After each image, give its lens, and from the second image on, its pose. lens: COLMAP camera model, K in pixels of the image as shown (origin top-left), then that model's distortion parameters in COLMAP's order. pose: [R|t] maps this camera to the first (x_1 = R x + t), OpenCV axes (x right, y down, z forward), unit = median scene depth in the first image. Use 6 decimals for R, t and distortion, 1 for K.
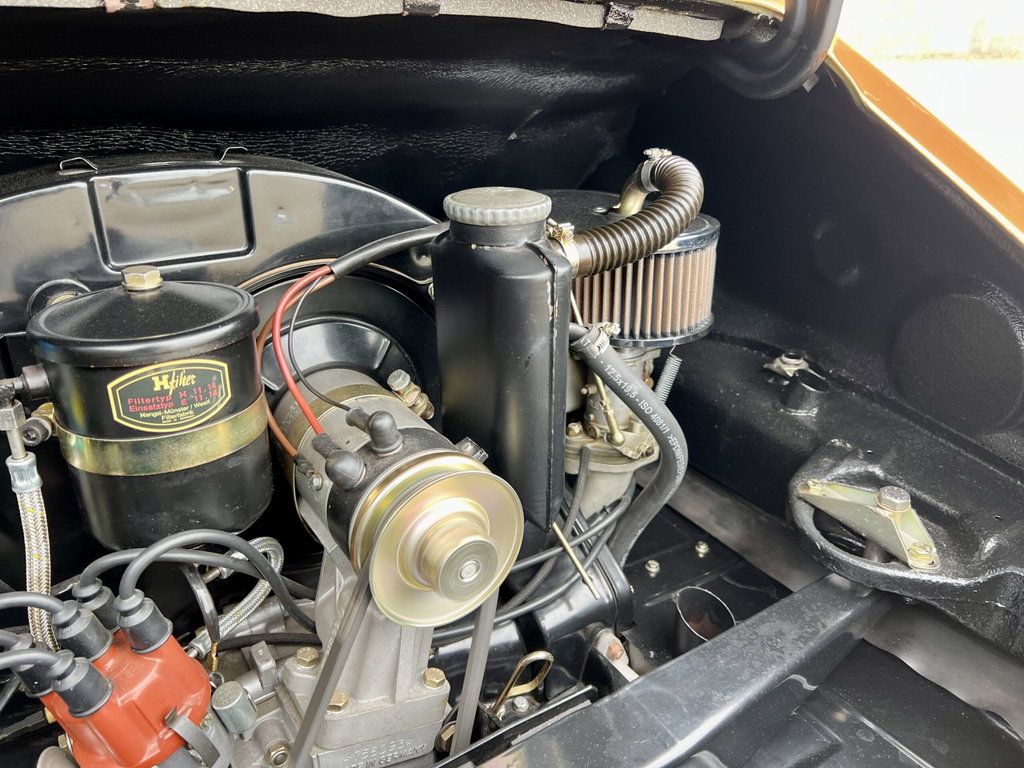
lens RADIAL K [[752.7, 0, 512.0], [0, 752.7, 384.0], [0, 0, 1]] dist [0.028232, -0.051917]
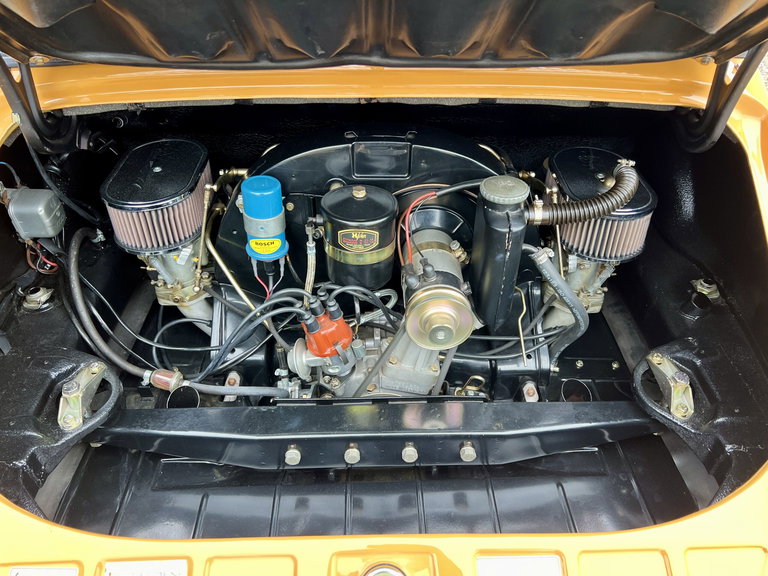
lens RADIAL K [[575.7, 0, 391.7], [0, 575.7, 283.2], [0, 0, 1]] dist [0.009582, -0.008641]
pose [[0.853655, 0.328059, -0.404537, 0.520382], [-0.221029, 0.931475, 0.288965, -0.436614], [0.471614, -0.157262, 0.867669, -0.739546]]
